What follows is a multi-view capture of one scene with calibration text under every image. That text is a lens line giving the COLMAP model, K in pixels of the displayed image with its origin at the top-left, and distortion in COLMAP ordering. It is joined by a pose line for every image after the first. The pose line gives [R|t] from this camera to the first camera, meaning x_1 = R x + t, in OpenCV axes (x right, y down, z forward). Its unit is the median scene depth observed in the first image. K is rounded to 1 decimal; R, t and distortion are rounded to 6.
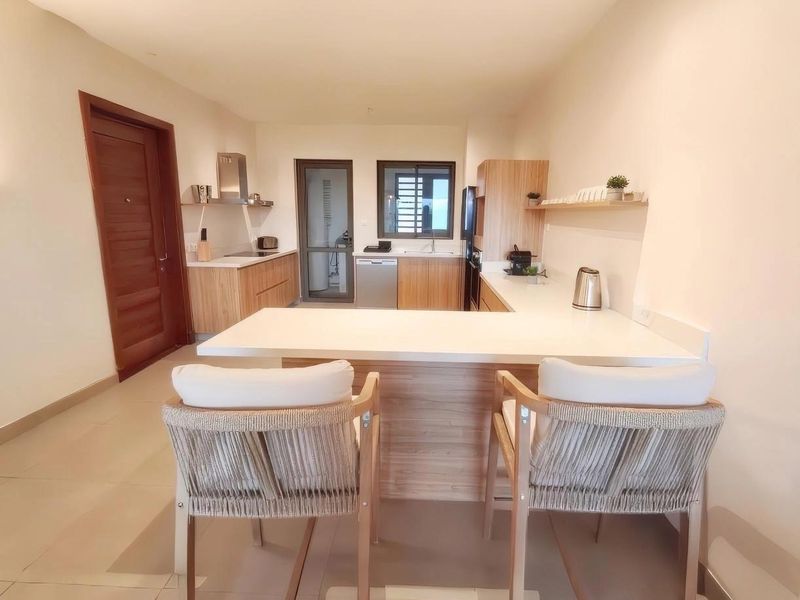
lens RADIAL K [[409.1, 0, 400.0], [0, 409.1, 300.0], [0, 0, 1]] dist [0.000989, 0.000129]
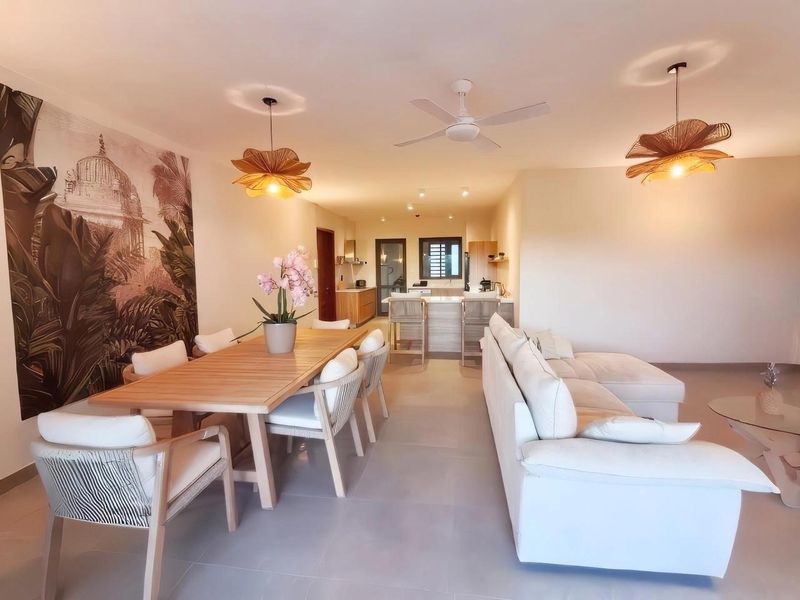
lens RADIAL K [[409.1, 0, 400.0], [0, 409.1, 300.0], [0, 0, 1]] dist [0.000989, 0.000129]
pose [[0.997029, -0.020713, -0.074189, -0.009428], [0.011234, 0.991970, -0.125972, 0.171947], [0.076203, 0.124765, 0.989256, -0.812444]]
